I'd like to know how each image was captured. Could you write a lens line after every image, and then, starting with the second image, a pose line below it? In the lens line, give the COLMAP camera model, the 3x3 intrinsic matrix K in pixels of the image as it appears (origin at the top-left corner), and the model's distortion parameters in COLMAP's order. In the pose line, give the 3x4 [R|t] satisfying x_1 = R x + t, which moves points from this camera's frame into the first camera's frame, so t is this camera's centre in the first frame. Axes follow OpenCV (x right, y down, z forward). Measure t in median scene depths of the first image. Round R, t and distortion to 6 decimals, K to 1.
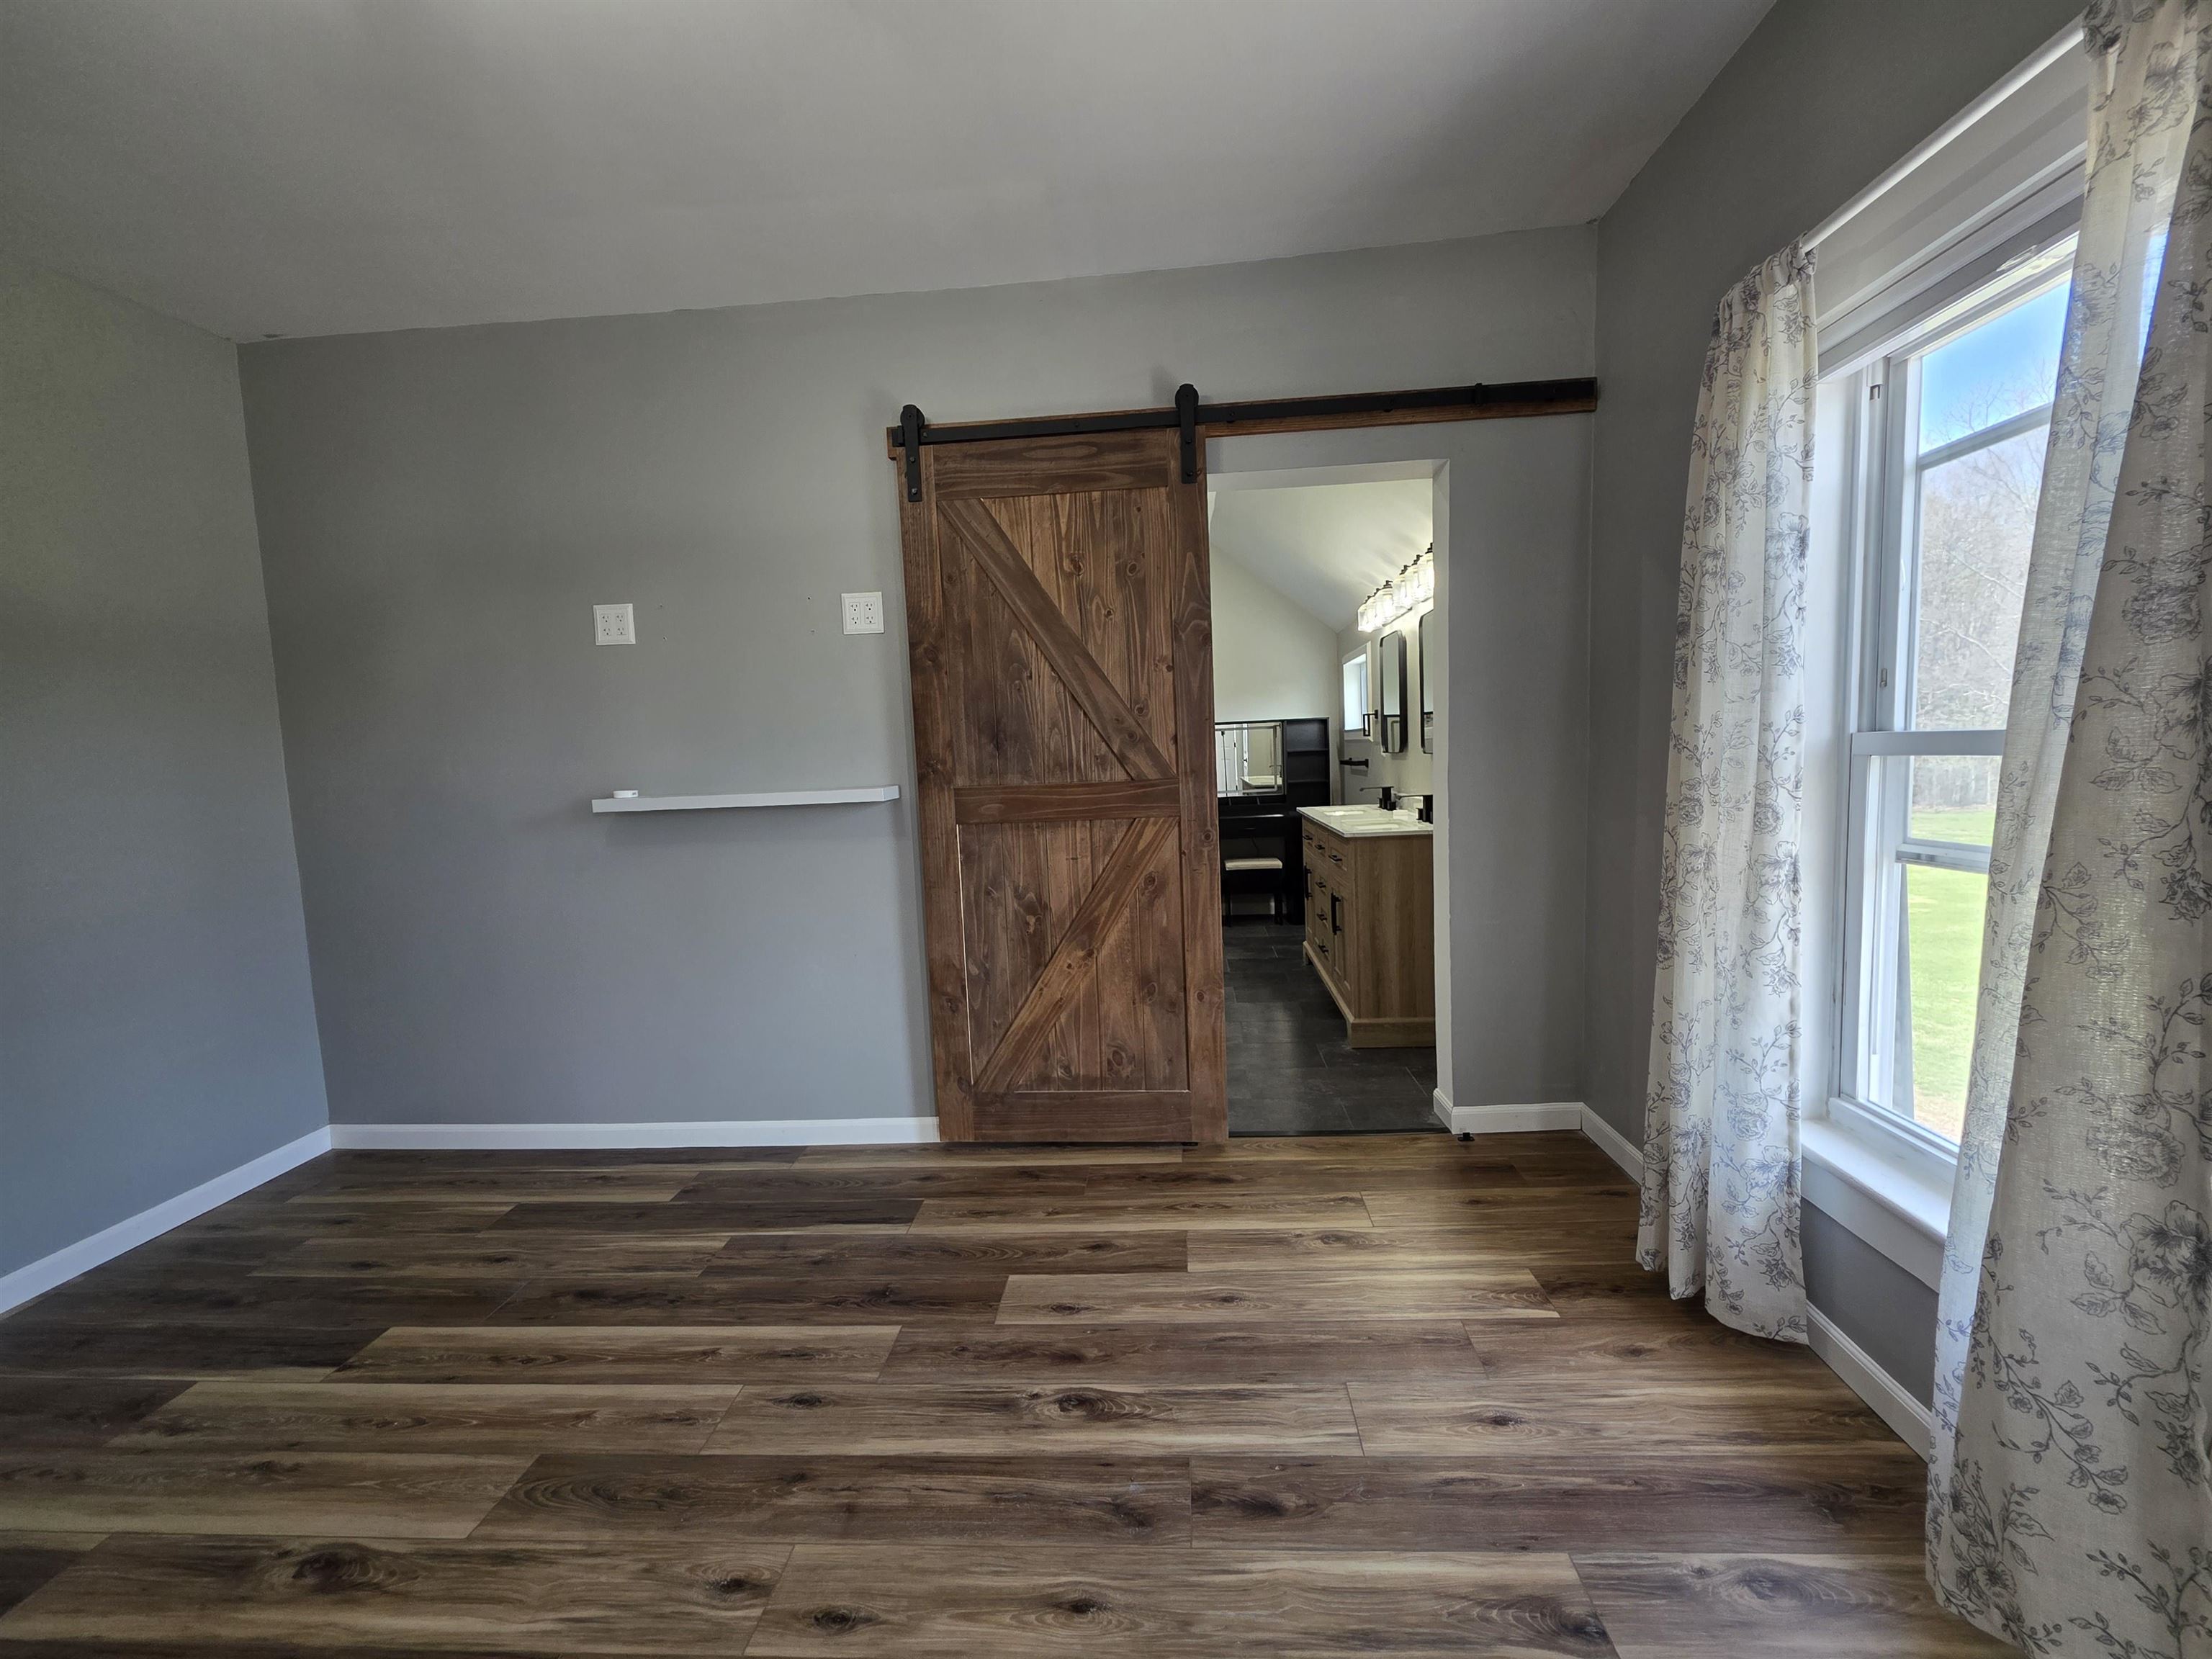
lens RADIAL K [[885.5, 0, 1114.3], [0, 885.5, 826.1], [0, 0, 1]] dist [0.000767, 0.000503]
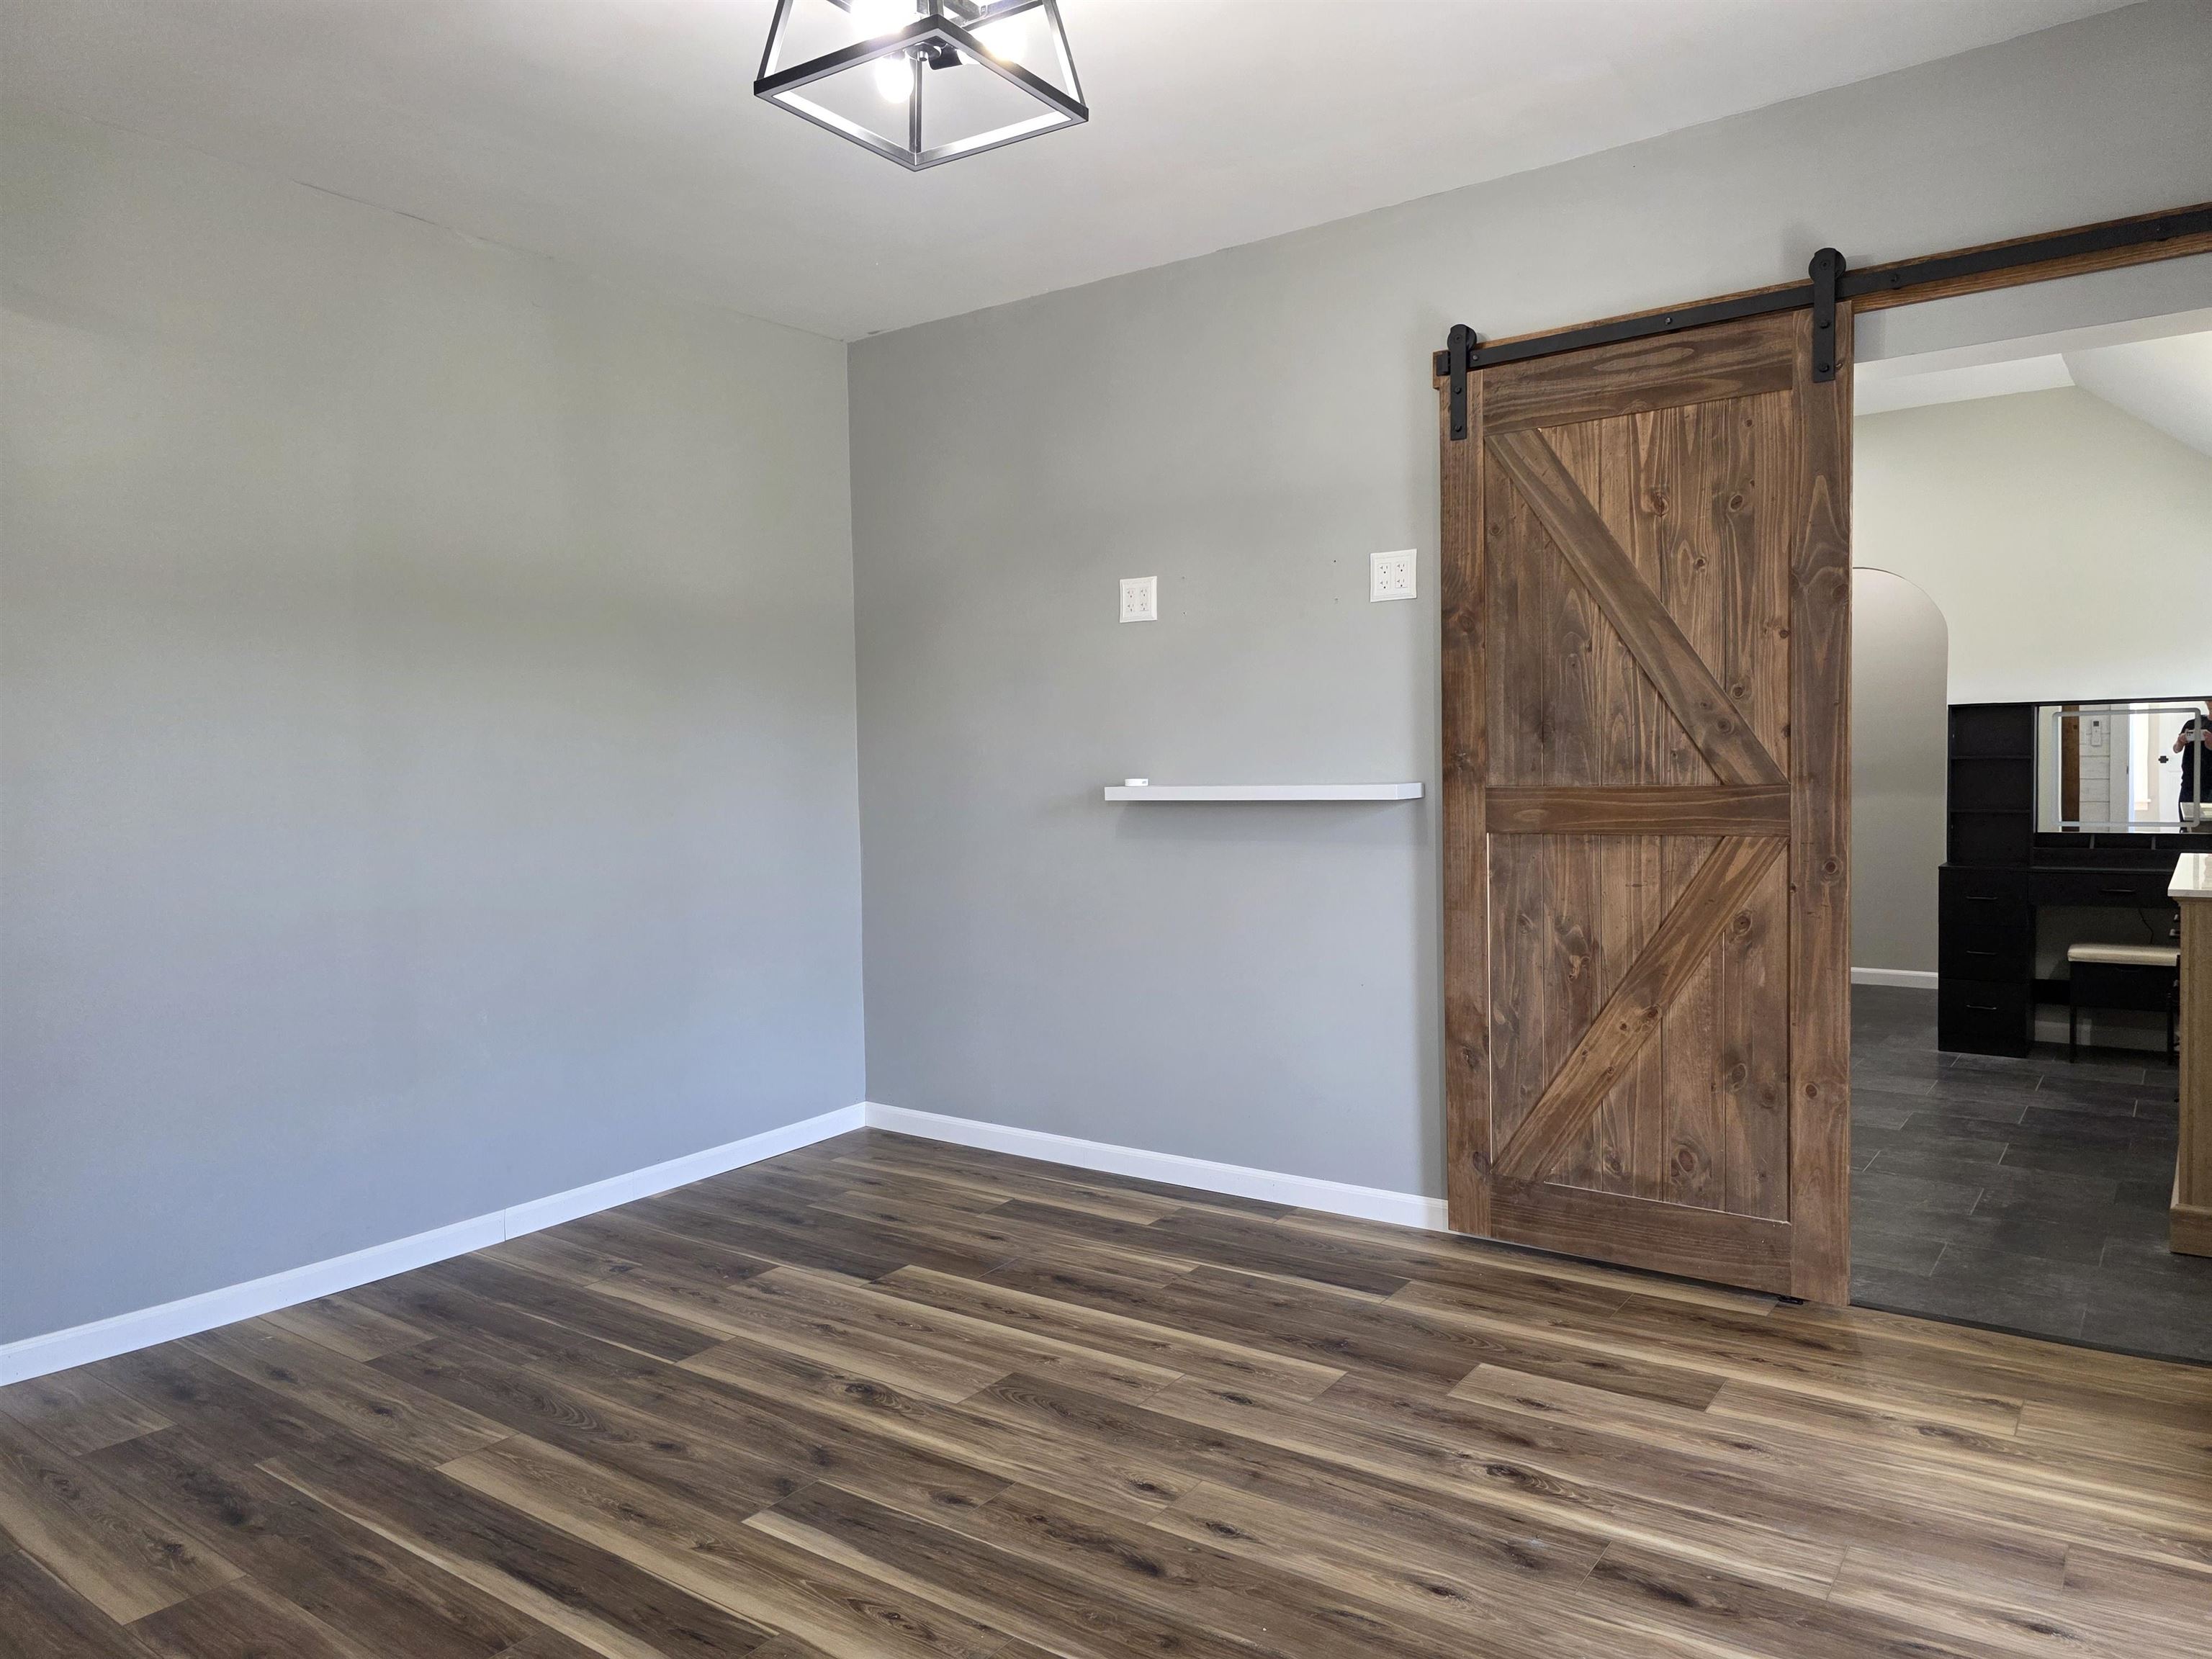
lens RADIAL K [[1485.8, 0, 1094.4], [0, 1485.8, 823.4], [0, 0, 1]] dist [0.048844, -0.041102]
pose [[0.844490, 0.047812, -0.533433, 0.316963], [-0.063572, 0.997914, -0.011198, 0.035950], [0.531786, 0.043368, 0.845768, -0.437969]]
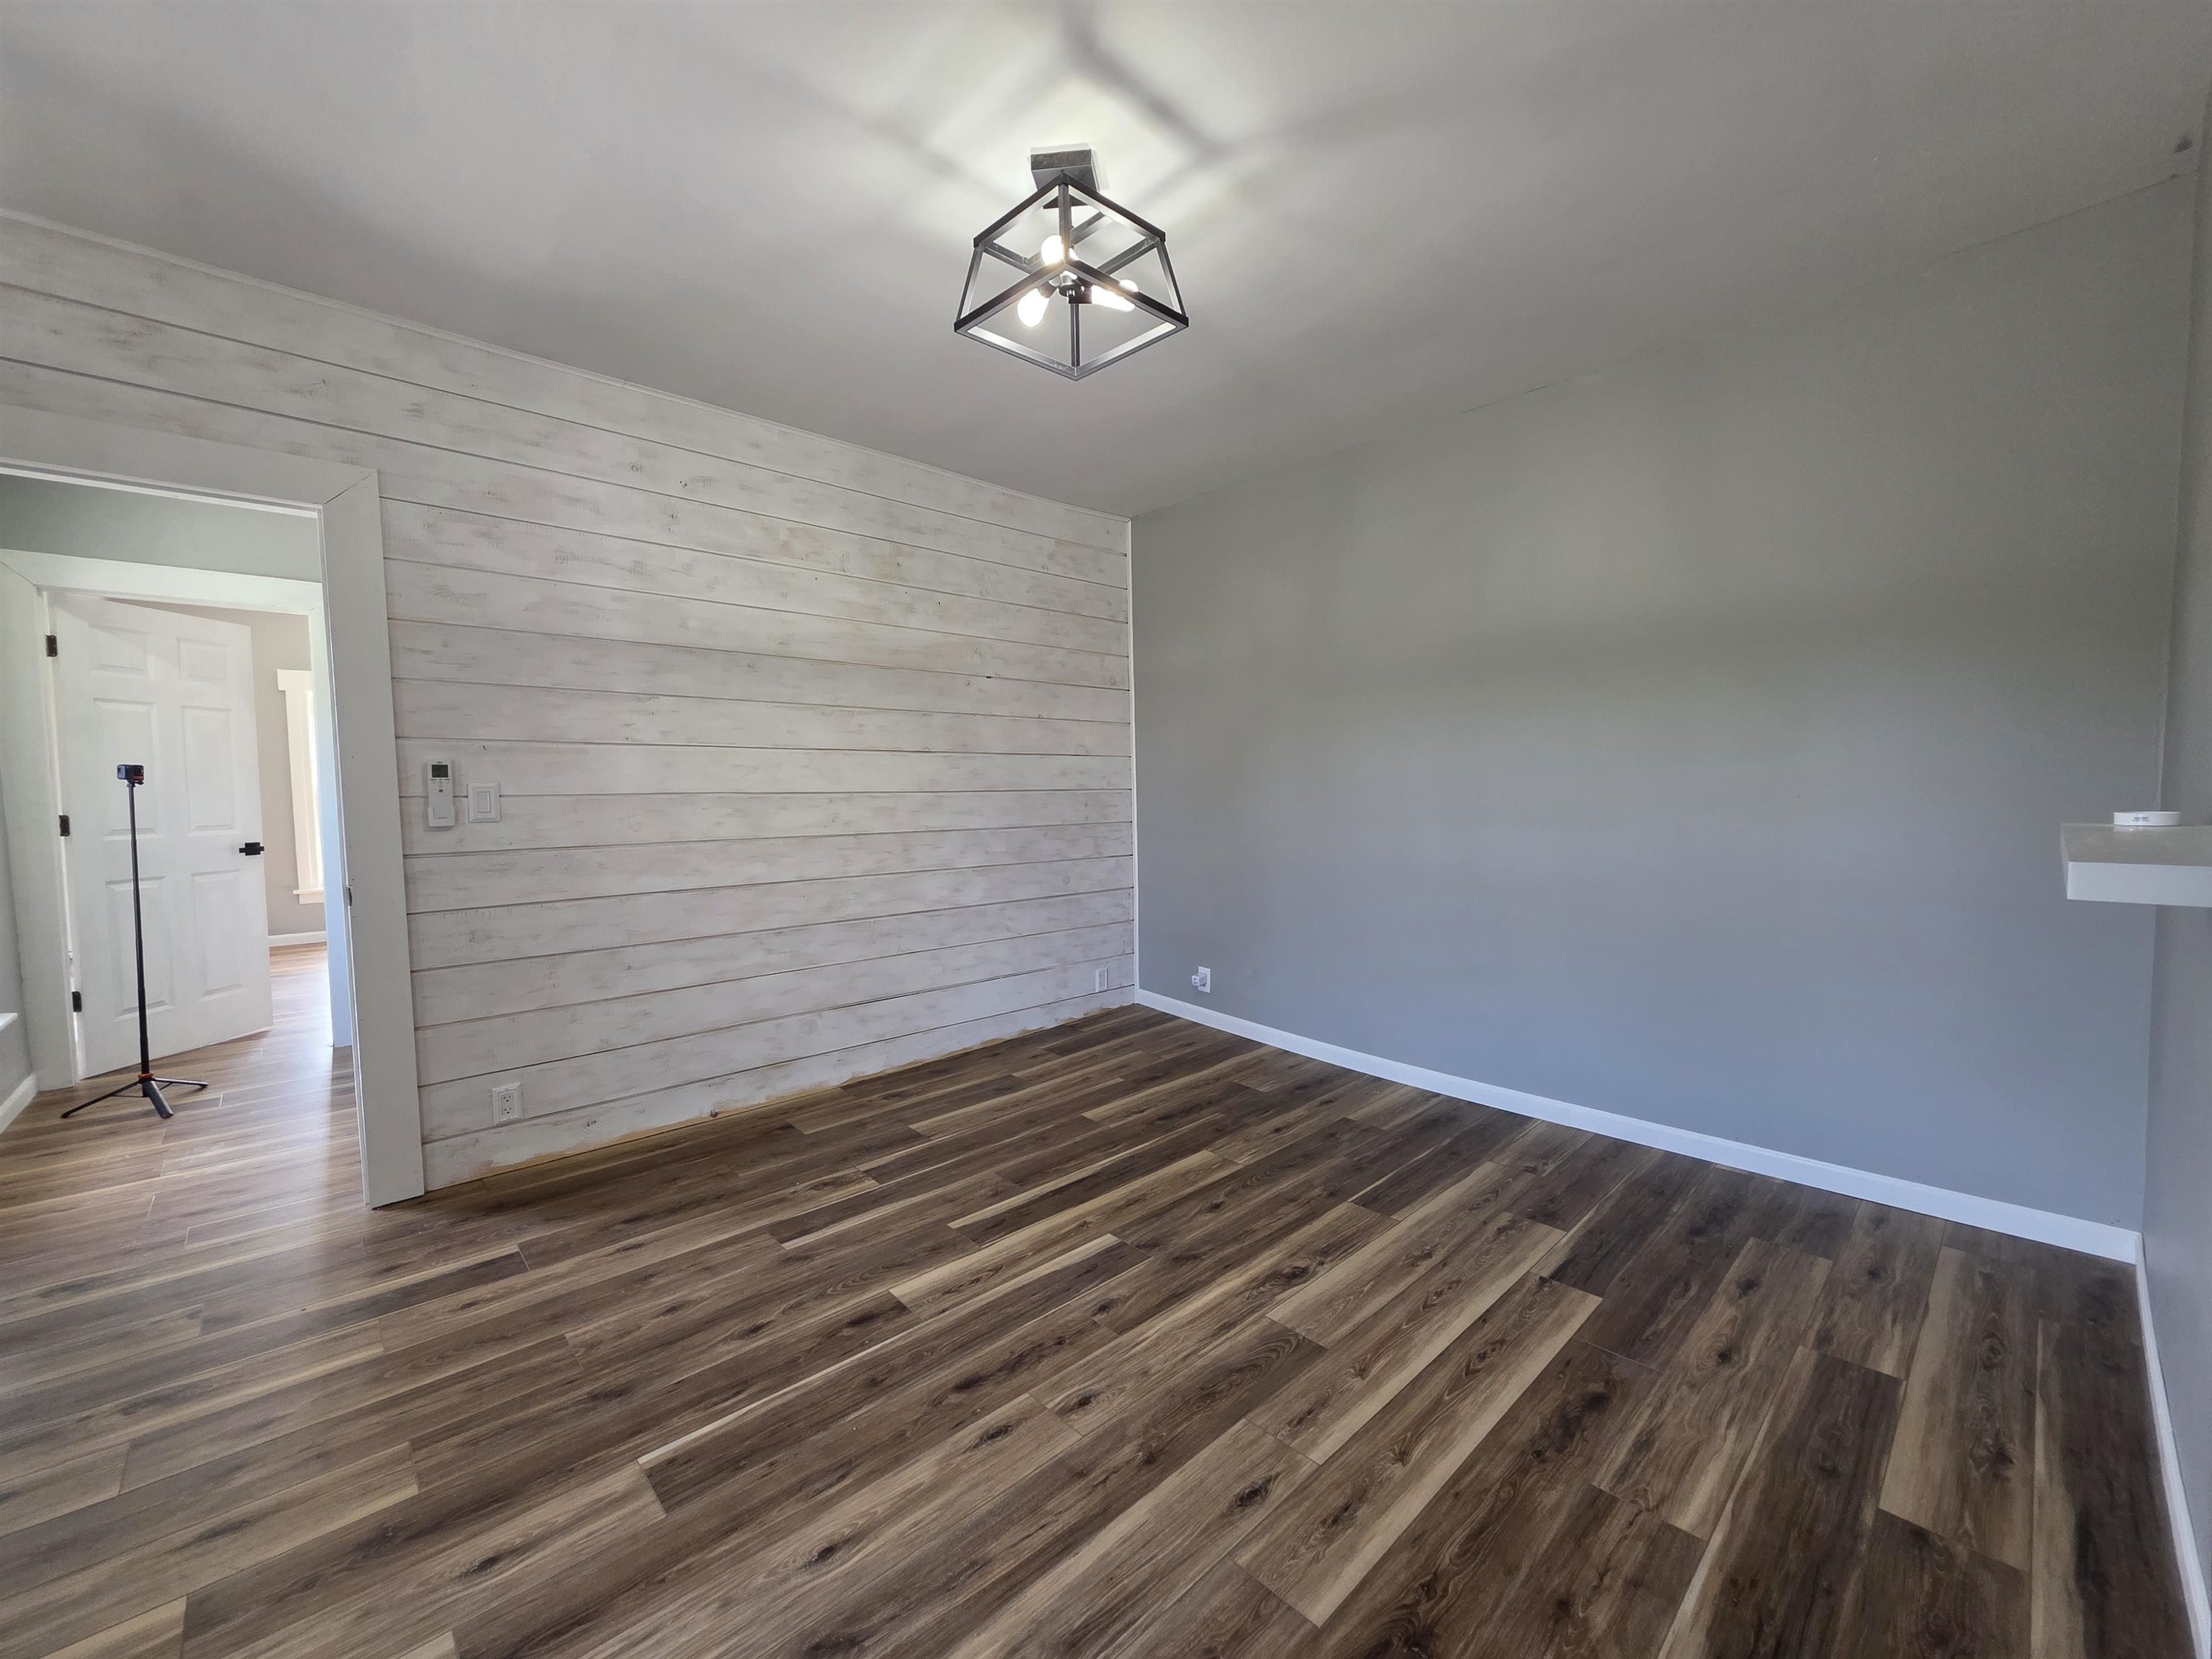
lens RADIAL K [[885.5, 0, 1096.8], [0, 885.5, 814.7], [0, 0, 1]] dist [0.000767, 0.000503]
pose [[-0.682134, 0.081627, -0.726657, 0.293811], [-0.021509, 0.991080, 0.131521, -0.118251], [0.730911, 0.105345, -0.674293, 1.207726]]
